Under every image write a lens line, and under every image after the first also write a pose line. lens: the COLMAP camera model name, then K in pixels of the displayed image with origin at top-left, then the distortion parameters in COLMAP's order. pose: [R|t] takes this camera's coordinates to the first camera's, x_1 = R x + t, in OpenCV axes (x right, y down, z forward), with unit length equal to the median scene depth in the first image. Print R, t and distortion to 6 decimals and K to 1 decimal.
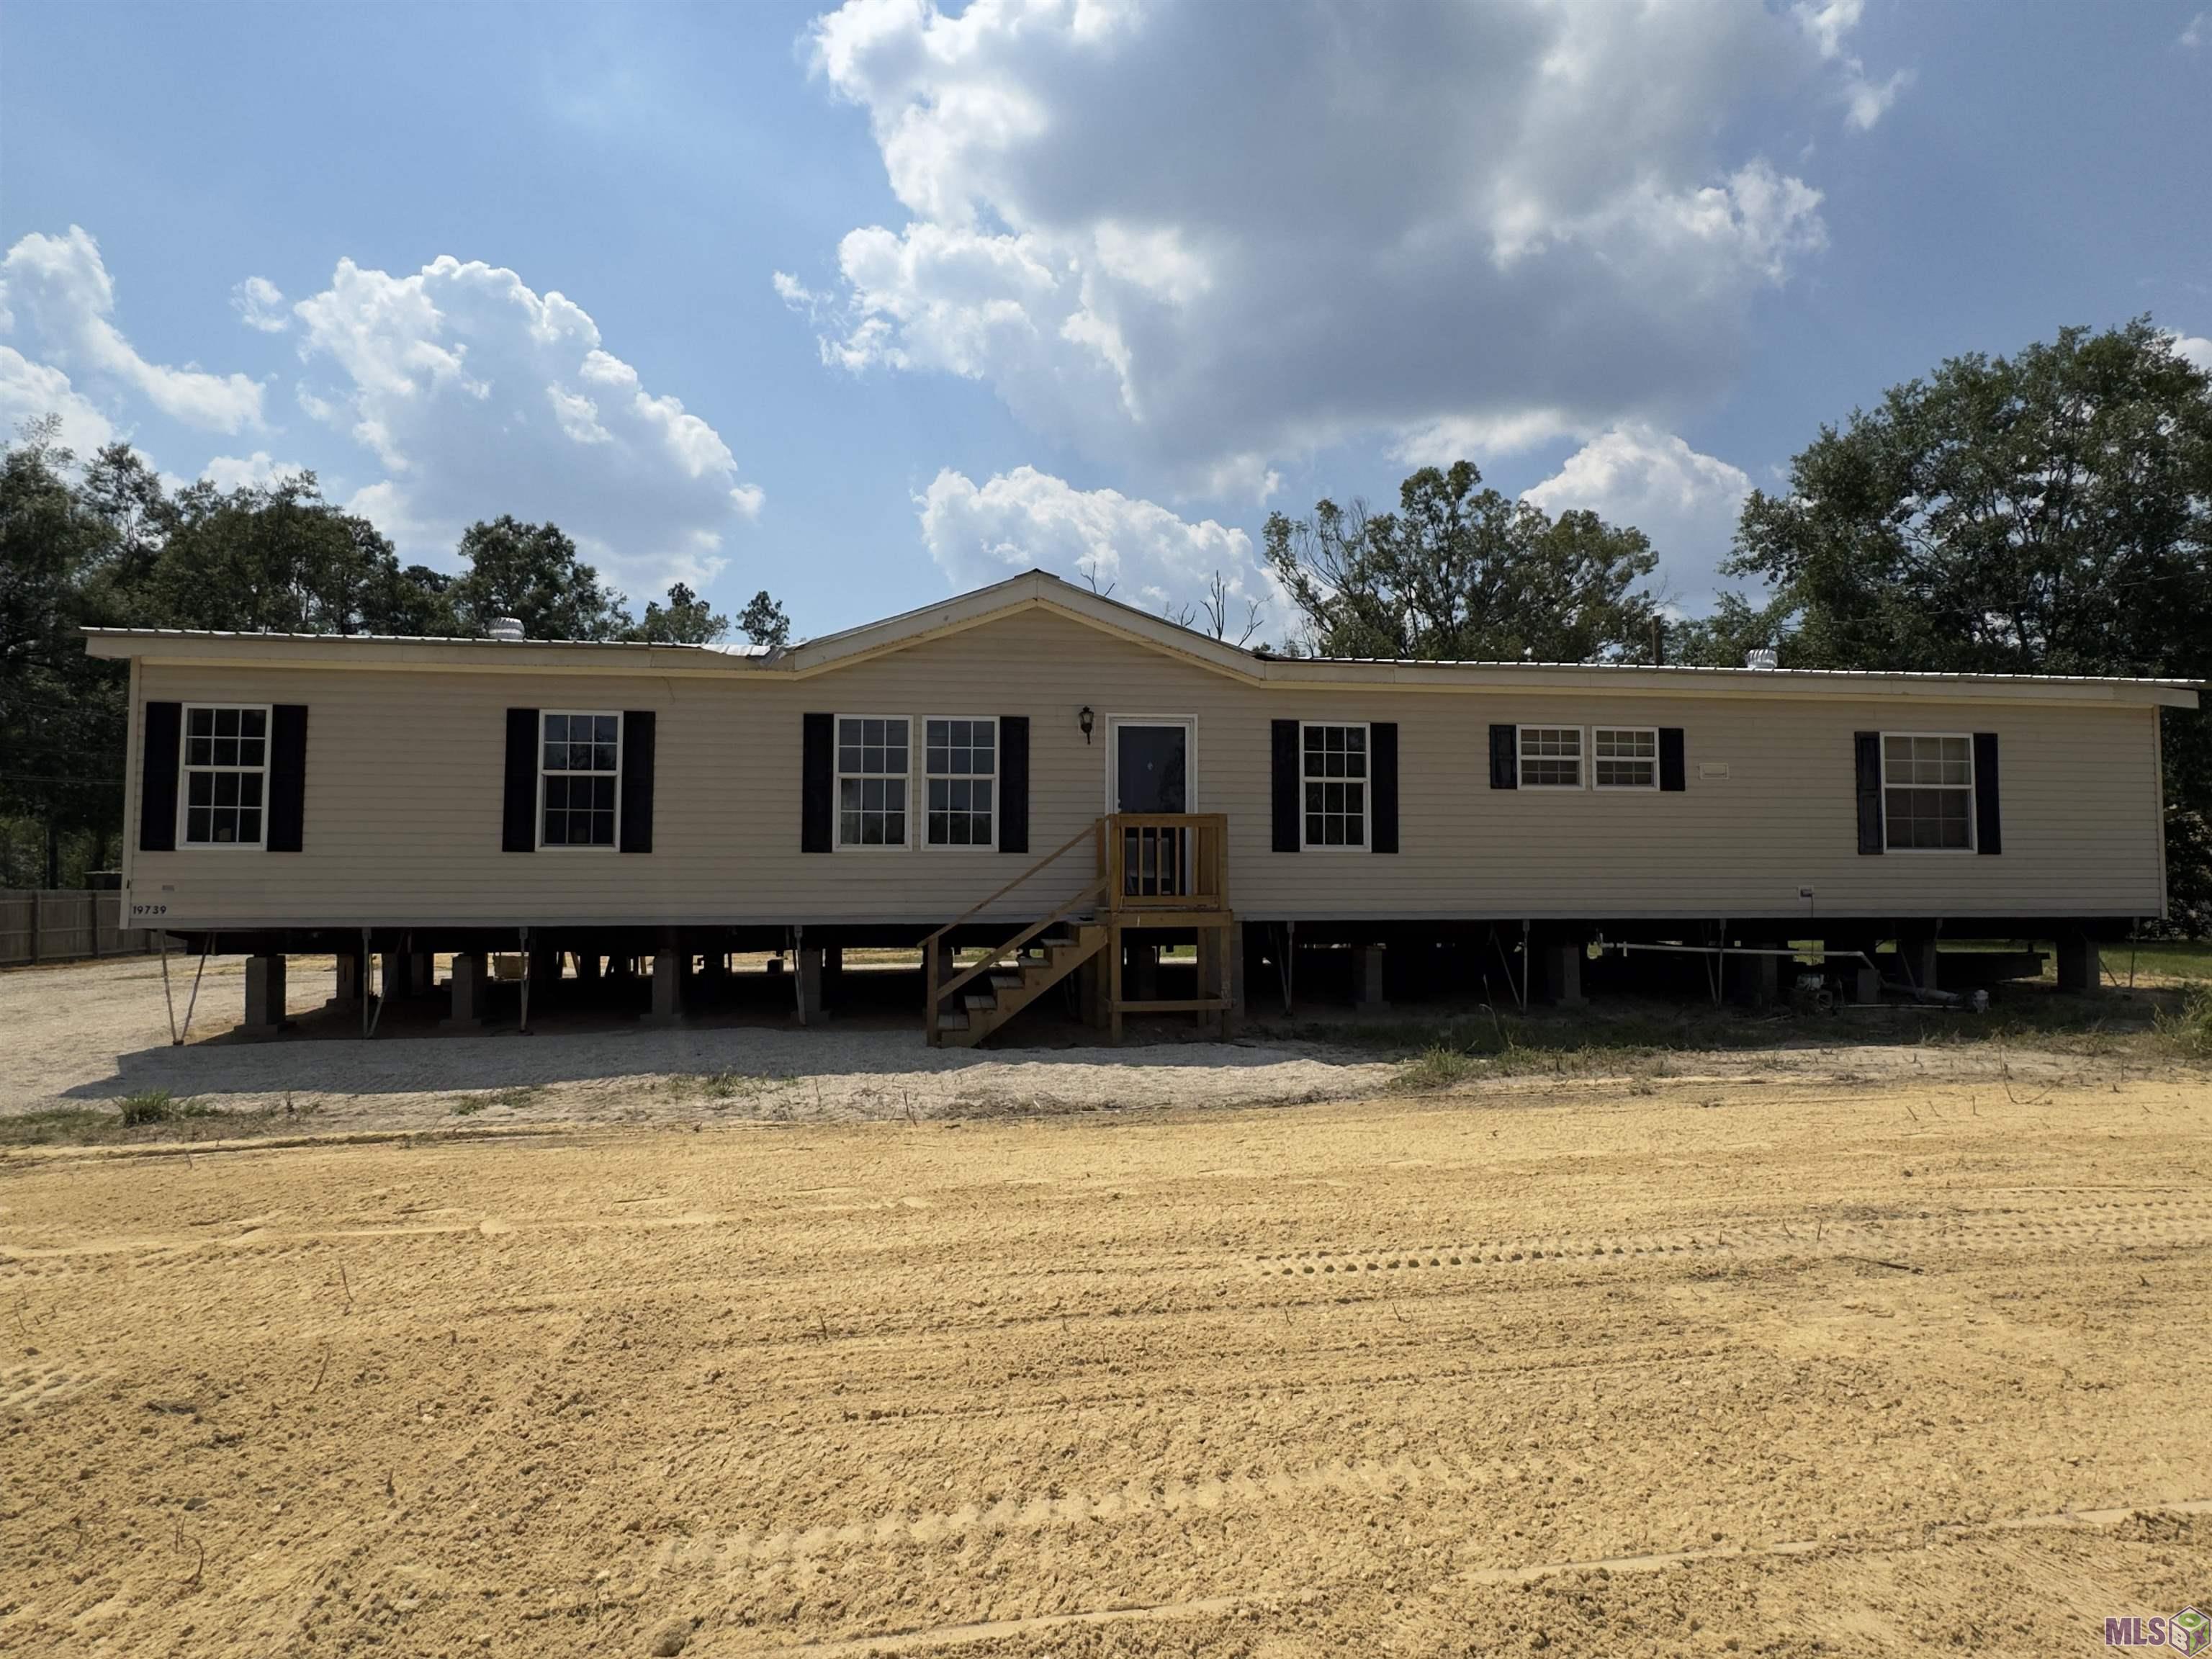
lens RADIAL K [[1255.8, 0, 1103.5], [0, 1255.8, 823.2], [0, 0, 1]] dist [-0.000112, 0.002993]
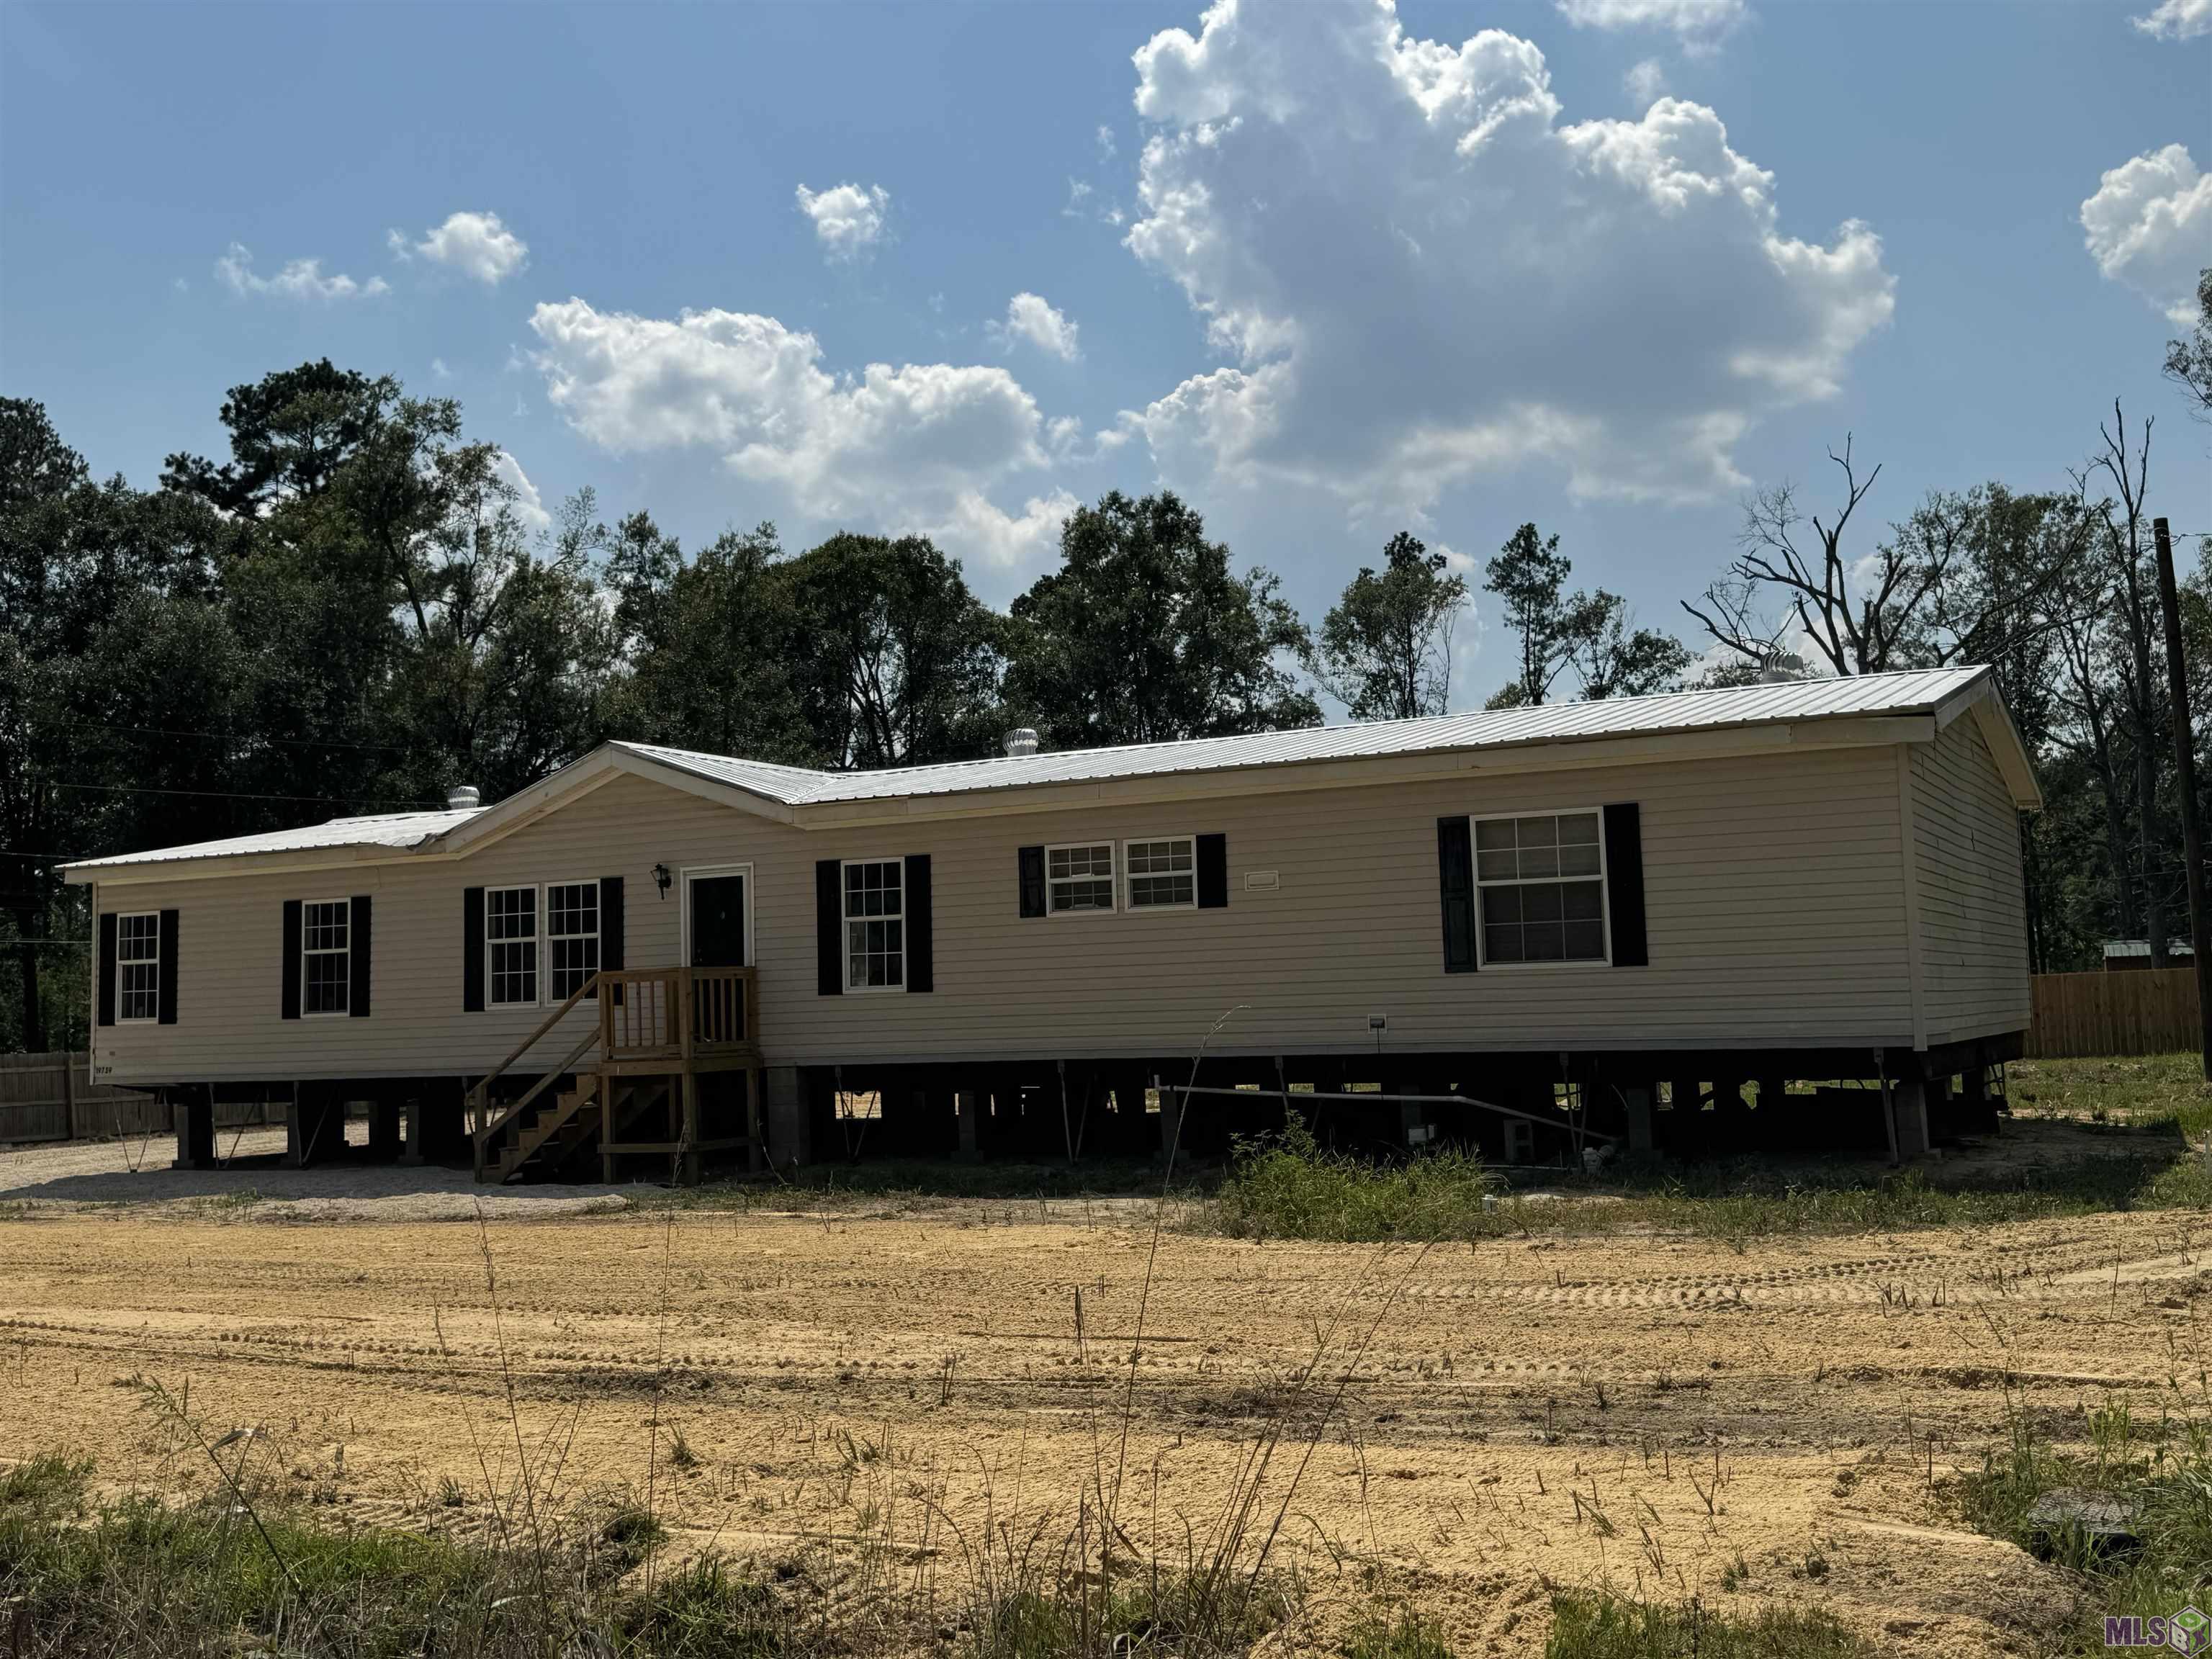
lens RADIAL K [[2272.5, 0, 1104.8], [0, 2272.5, 822.2], [0, 0, 1]] dist [0.097893, 0.000000]
pose [[0.809421, -0.073022, -0.582671, 1.288173], [0.061814, 0.997321, -0.039118, -0.027278], [0.583967, -0.004355, 0.811766, -0.303536]]
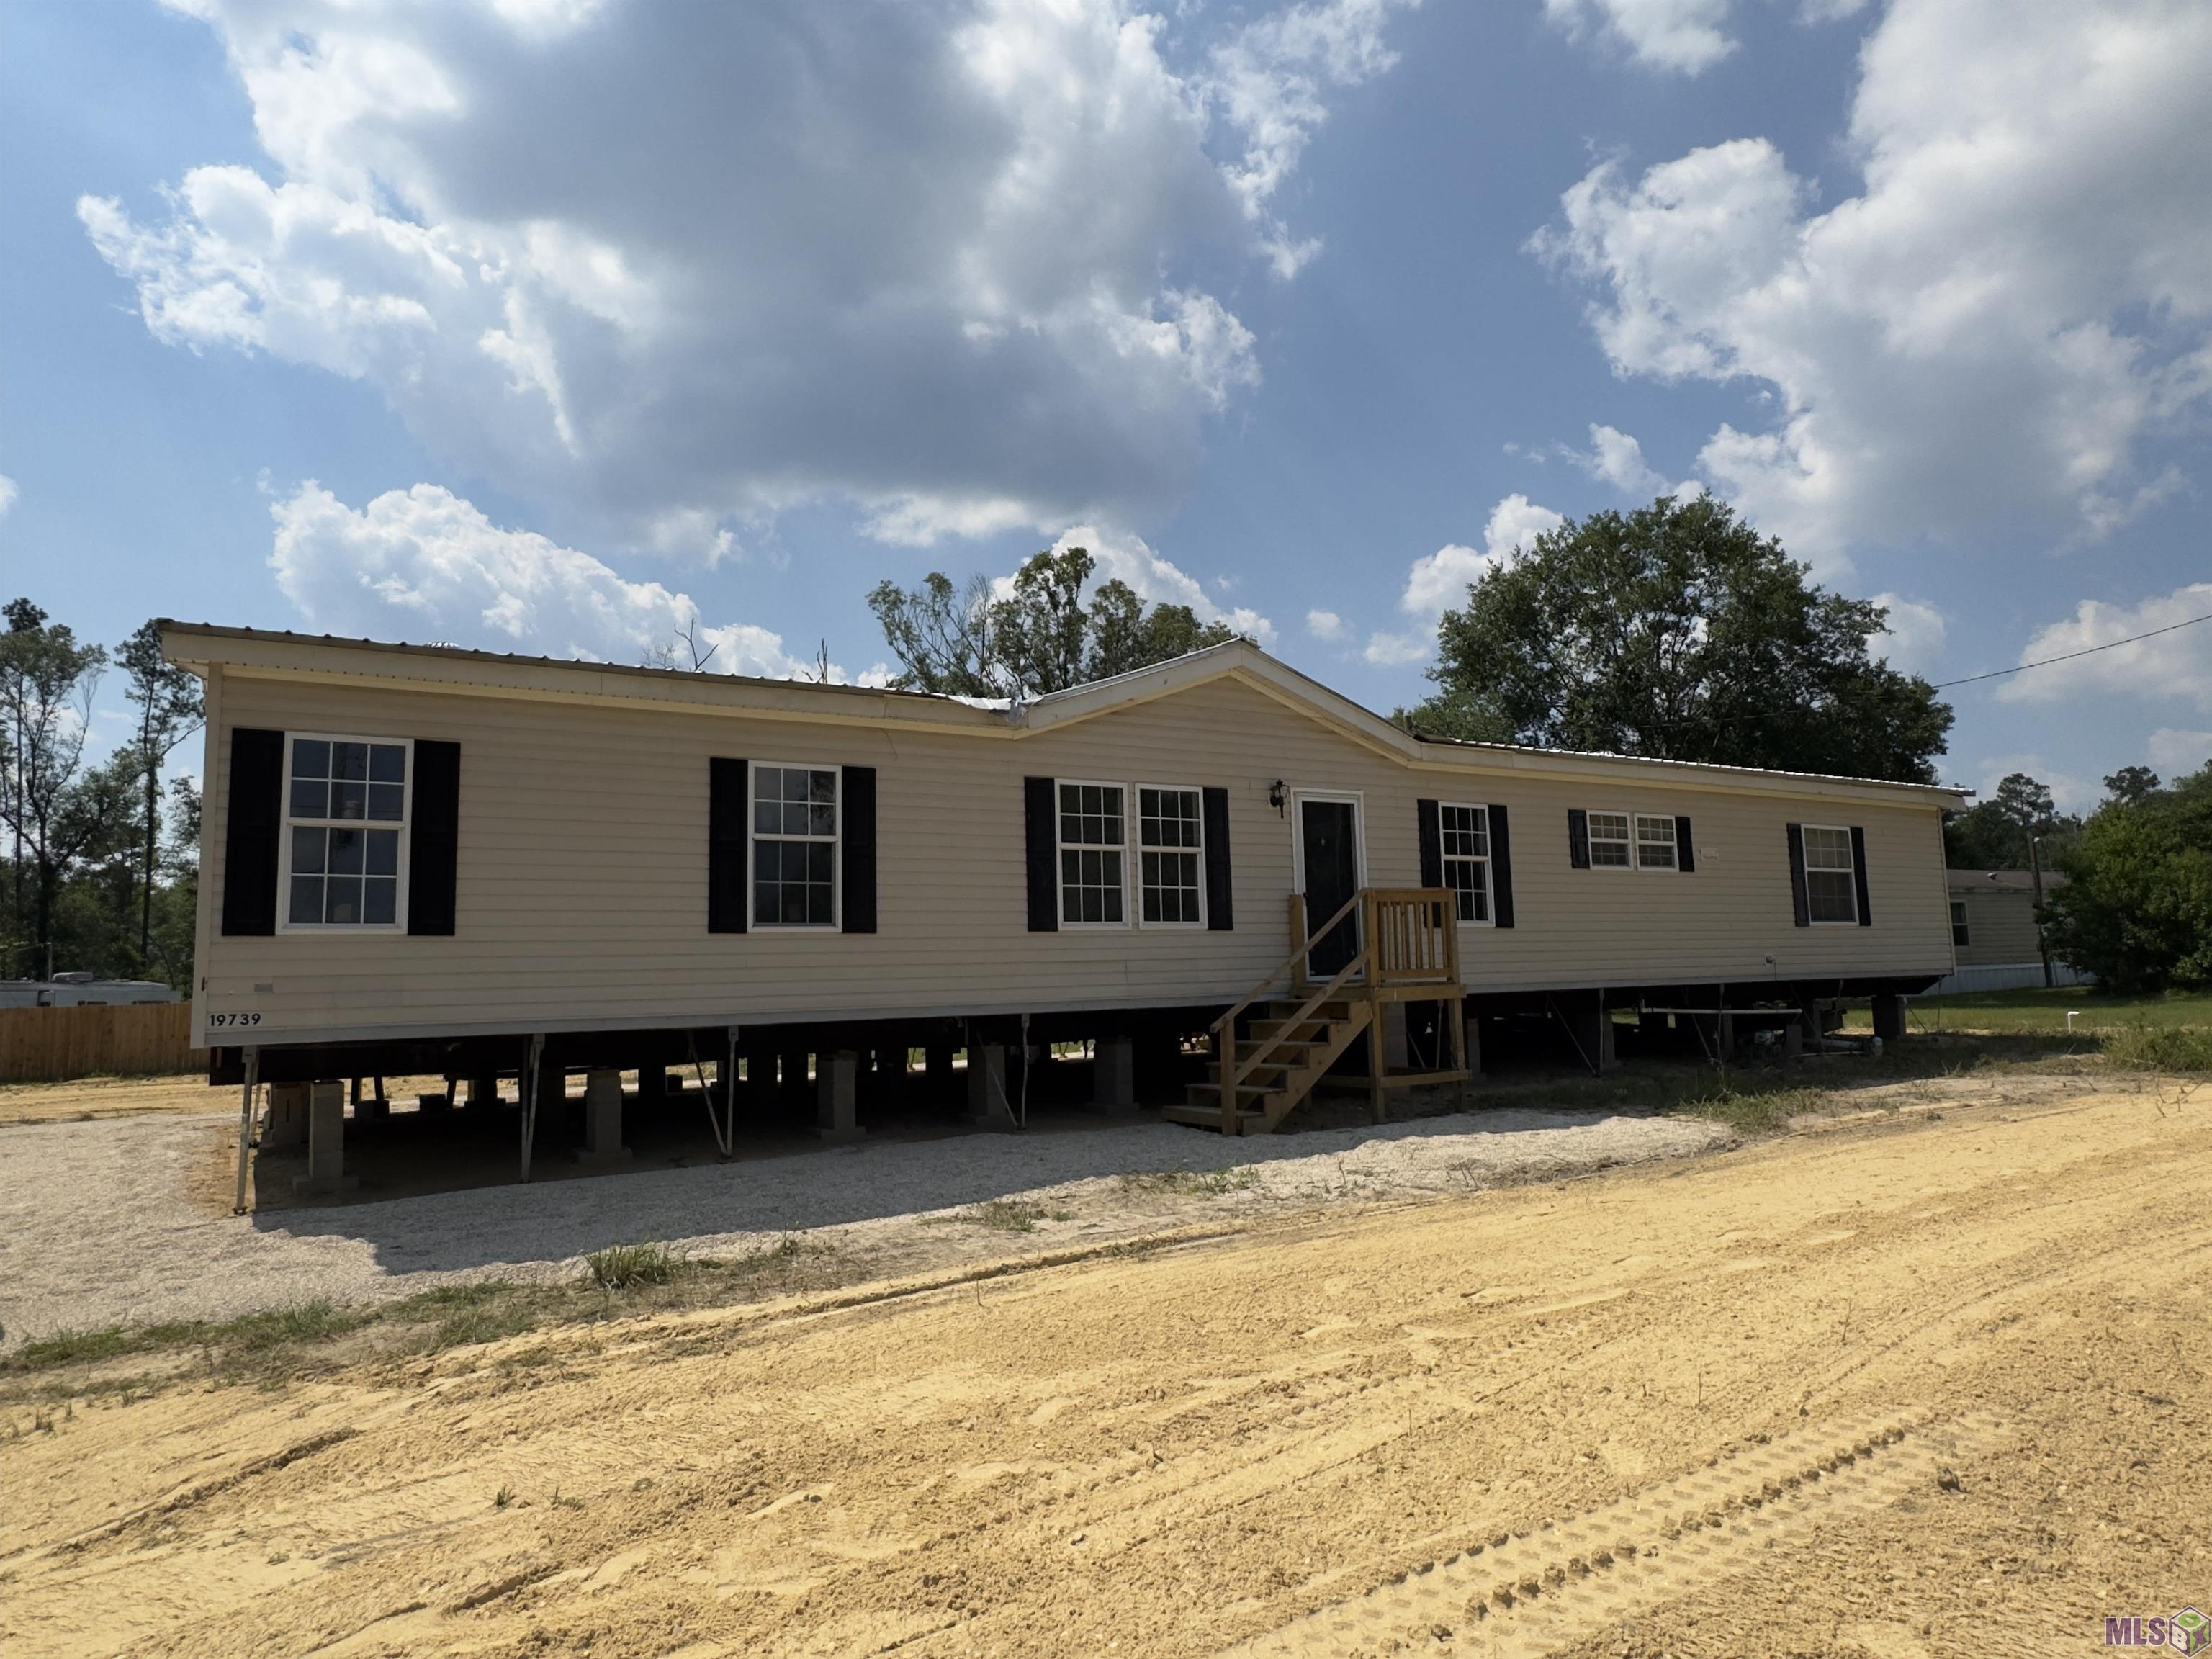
lens RADIAL K [[1374.9, 0, 1108.3], [0, 1374.9, 837.4], [0, 0, 1]] dist [0.003489, 0.004581]
pose [[0.914870, 0.017503, 0.403370, -0.520347], [0.007410, 0.998164, -0.060119, 0.014046], [-0.403681, 0.057990, 0.913060, 0.072792]]
